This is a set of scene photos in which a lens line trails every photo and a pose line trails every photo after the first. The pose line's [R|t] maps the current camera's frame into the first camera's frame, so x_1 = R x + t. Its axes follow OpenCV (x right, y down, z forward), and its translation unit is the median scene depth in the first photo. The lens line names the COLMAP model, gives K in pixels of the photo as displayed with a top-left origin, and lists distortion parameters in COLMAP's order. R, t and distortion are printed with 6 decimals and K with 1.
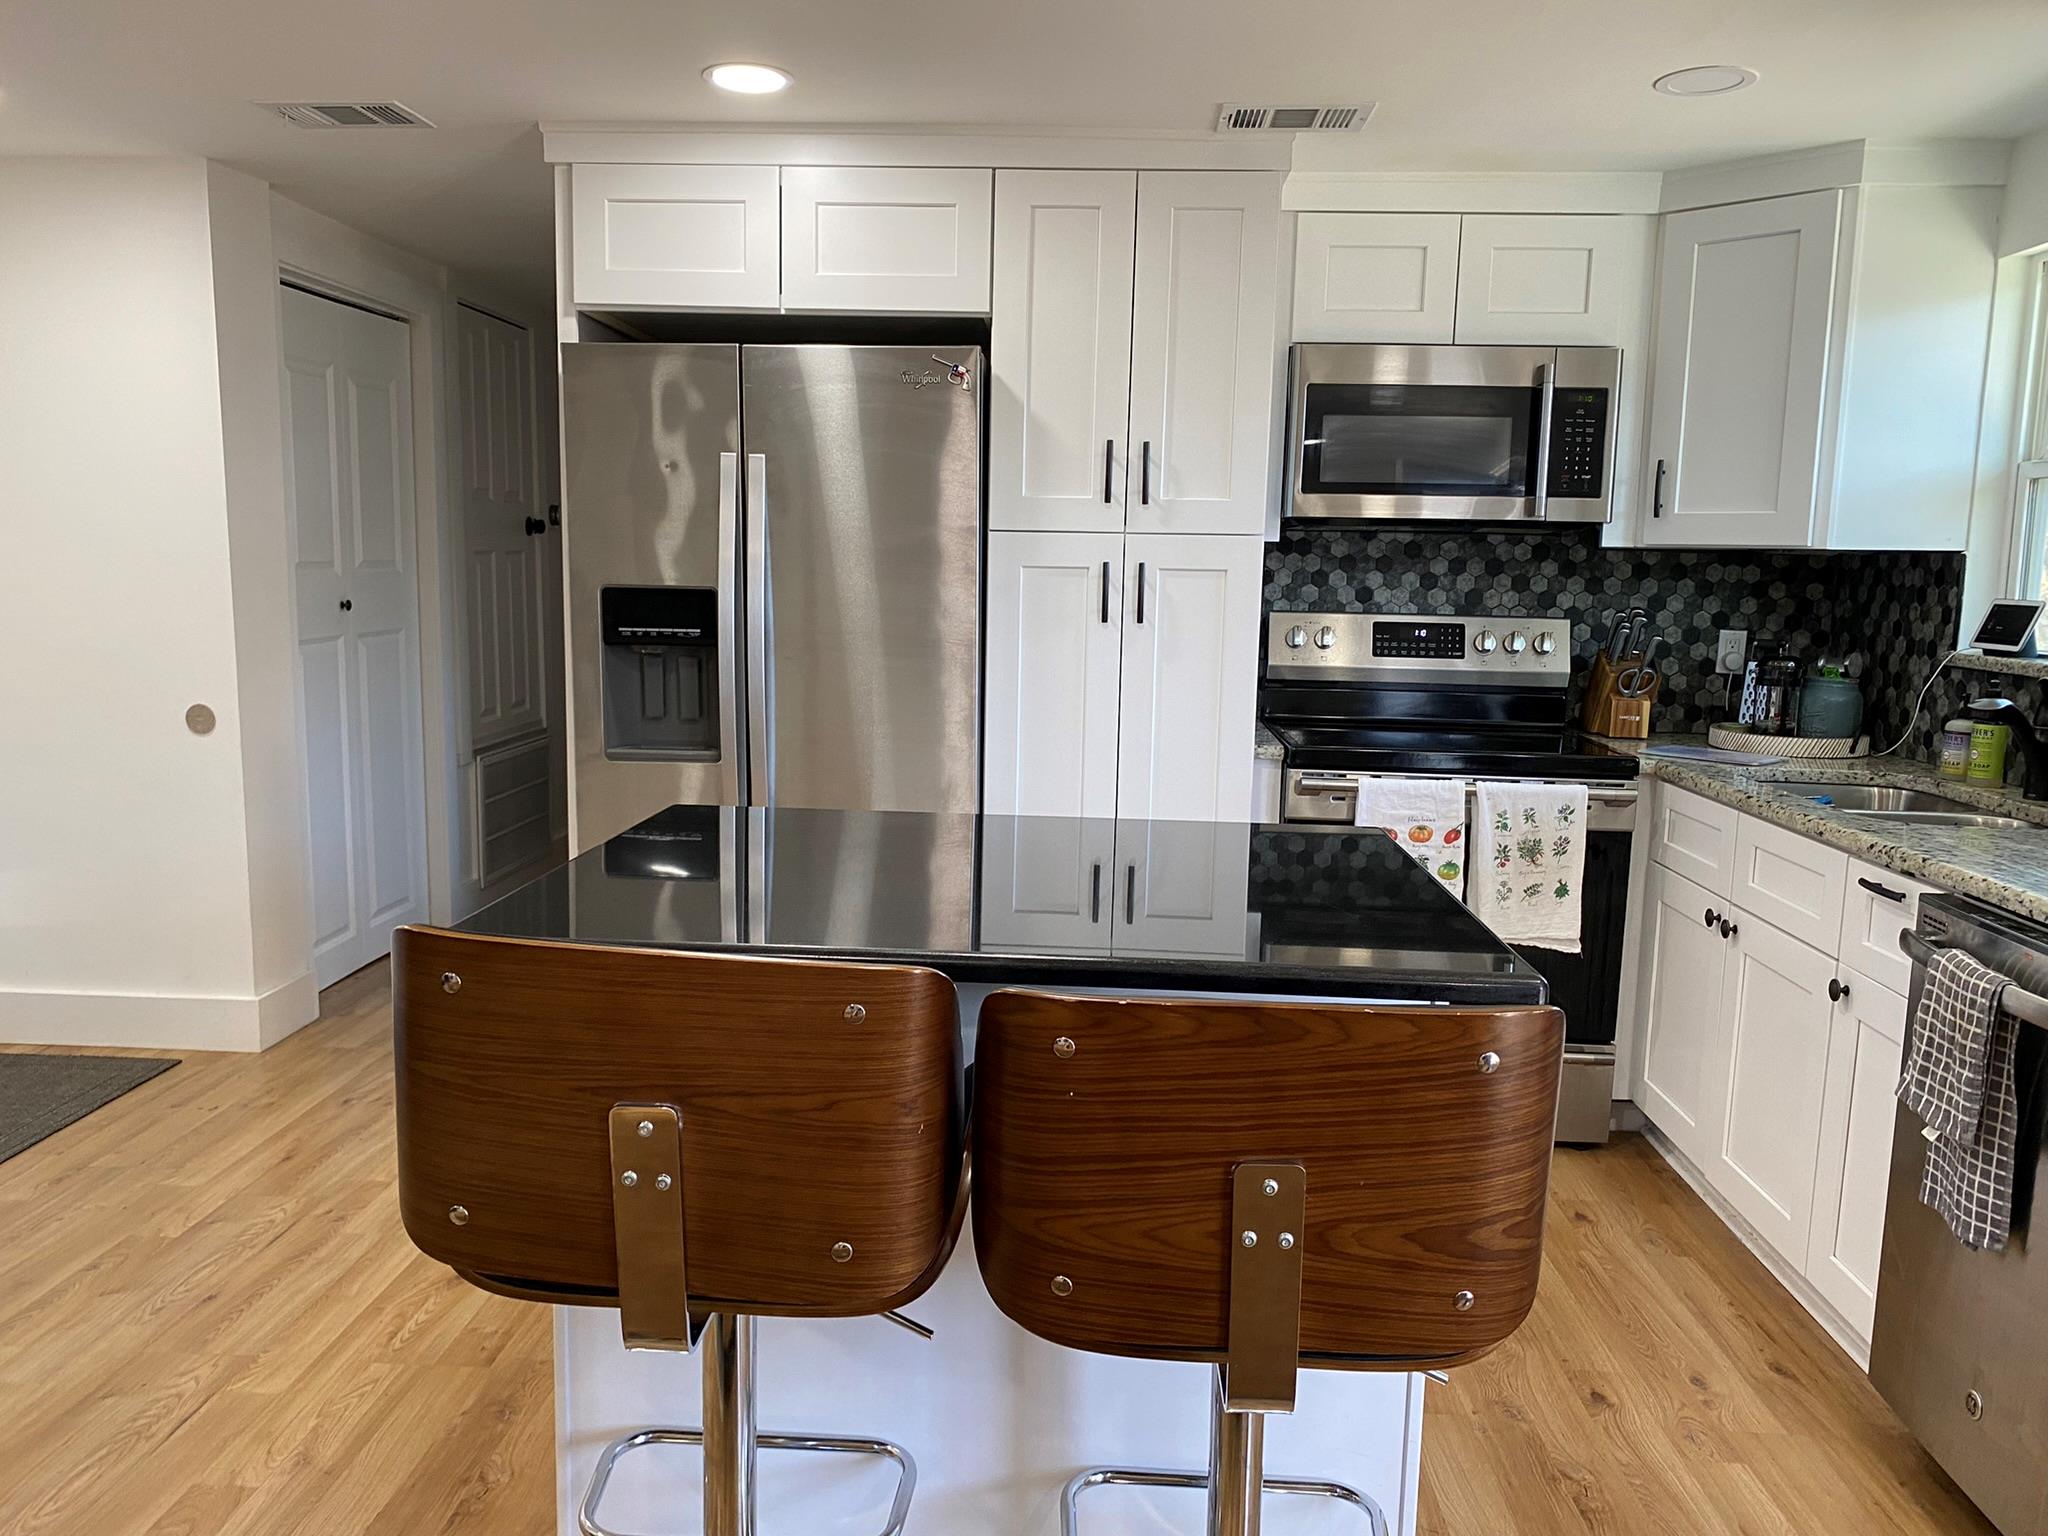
lens RADIAL K [[1572.9, 0, 1017.9], [0, 1572.9, 784.6], [0, 0, 1]] dist [0.030305, -0.032470]
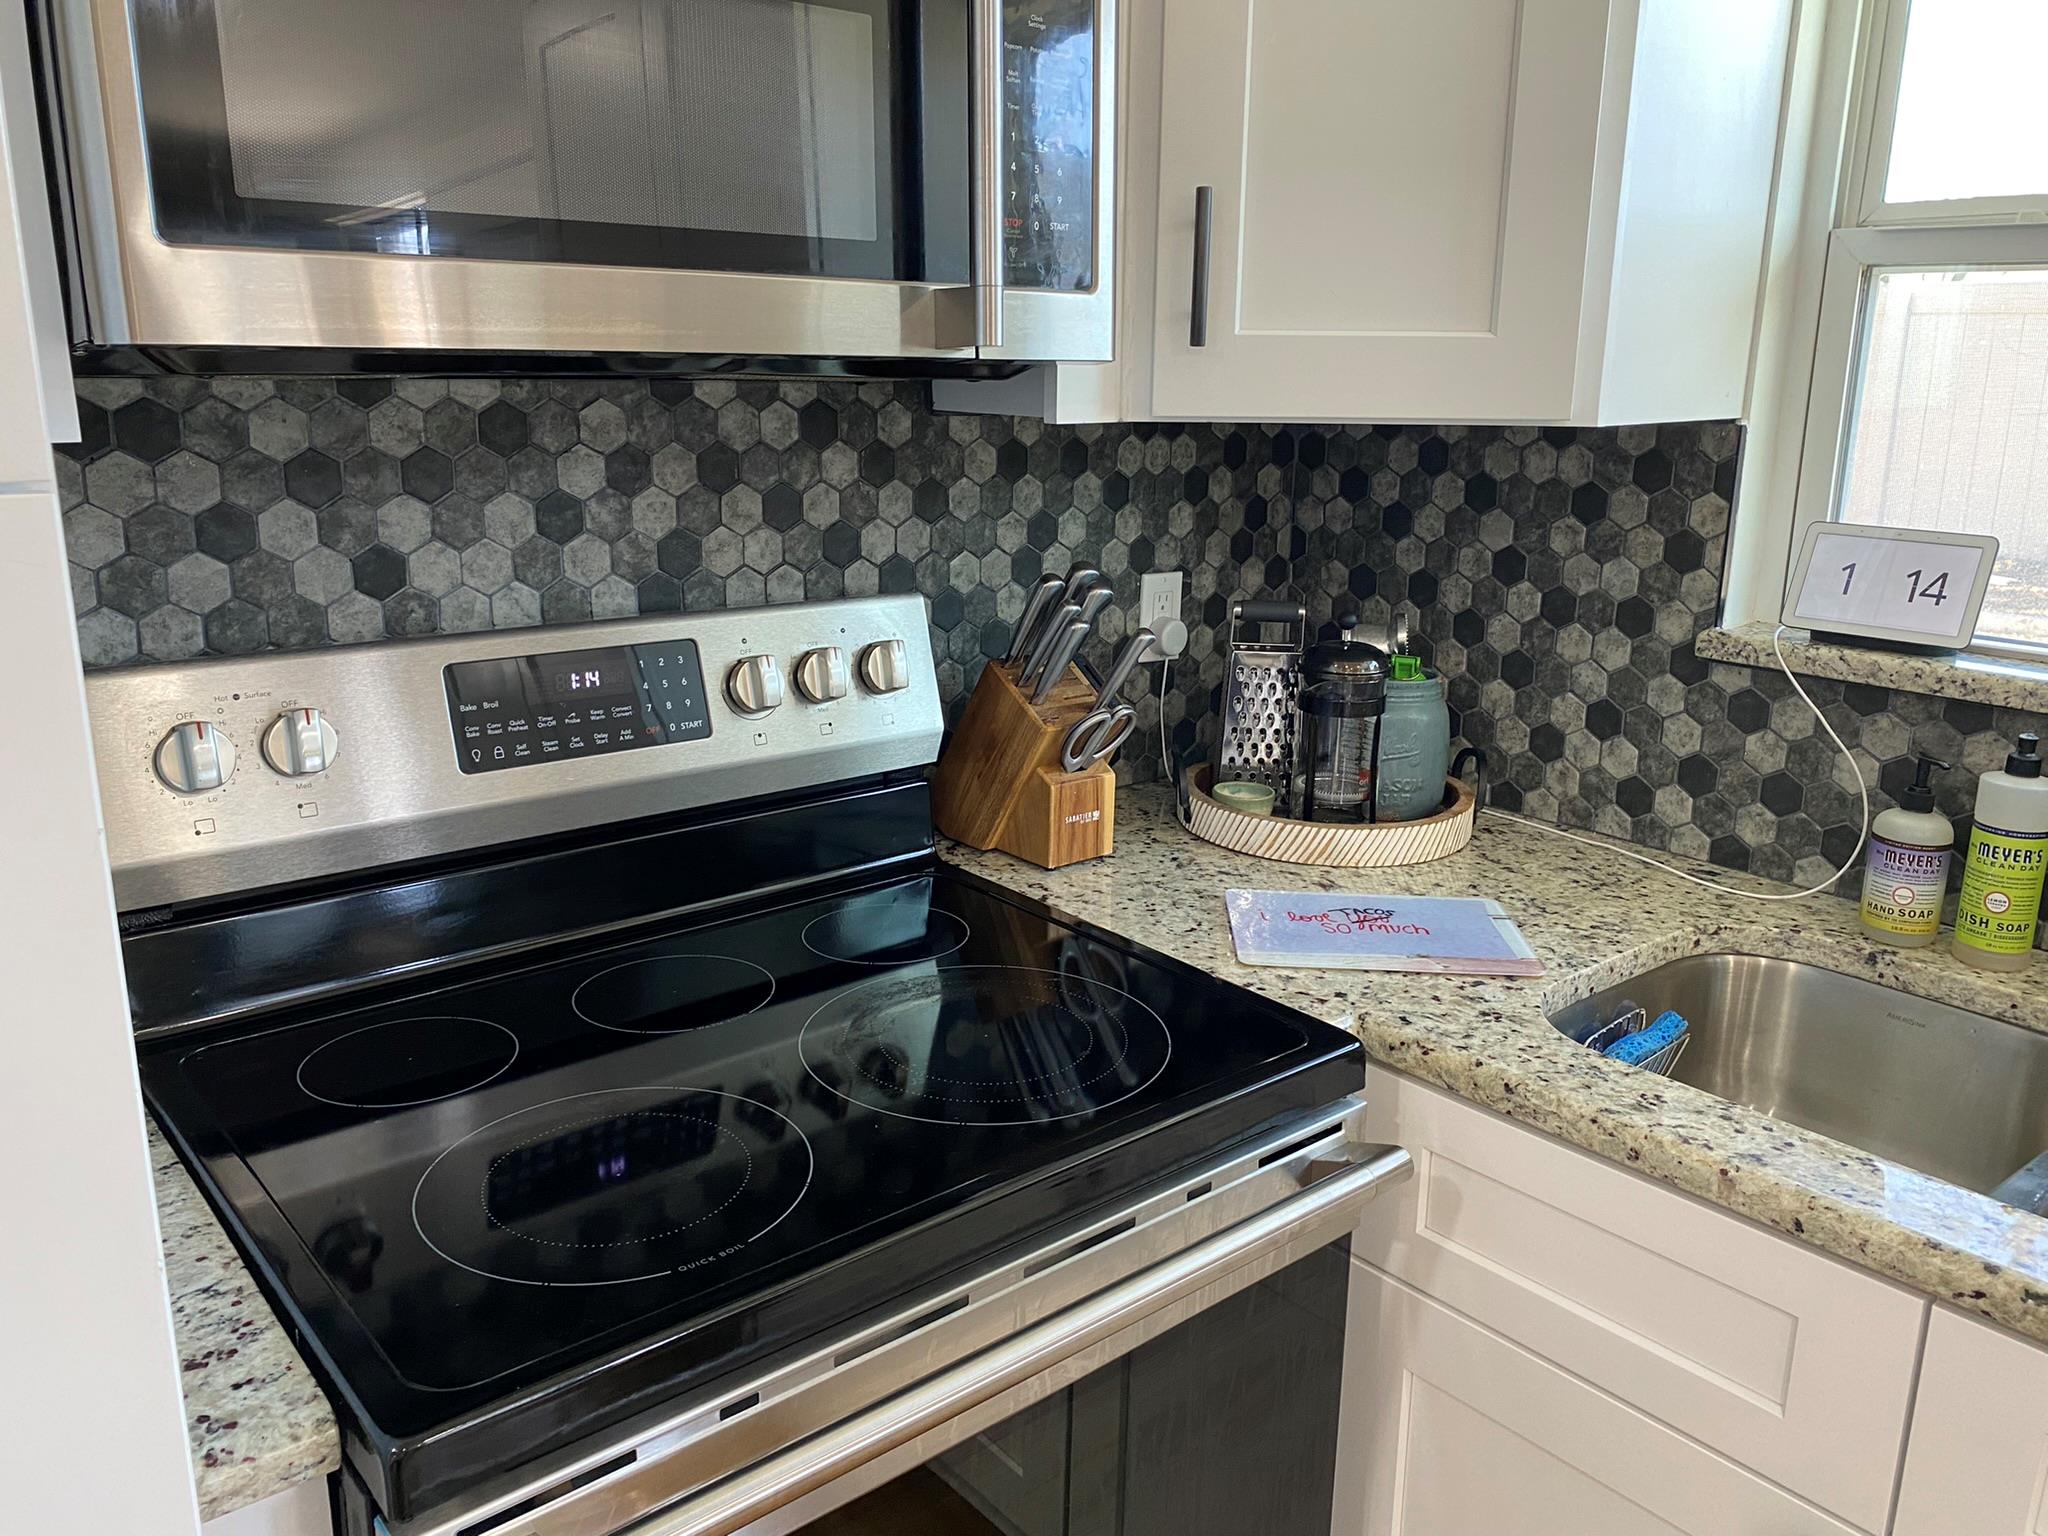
lens RADIAL K [[1572.9, 0, 1020.2], [0, 1572.9, 730.6], [0, 0, 1]] dist [0.030305, -0.032470]
pose [[0.732924, -0.168329, 0.659156, 0.108351], [0.102708, 0.985179, 0.137384, -0.136542], [-0.672512, -0.032991, 0.739350, 0.759980]]
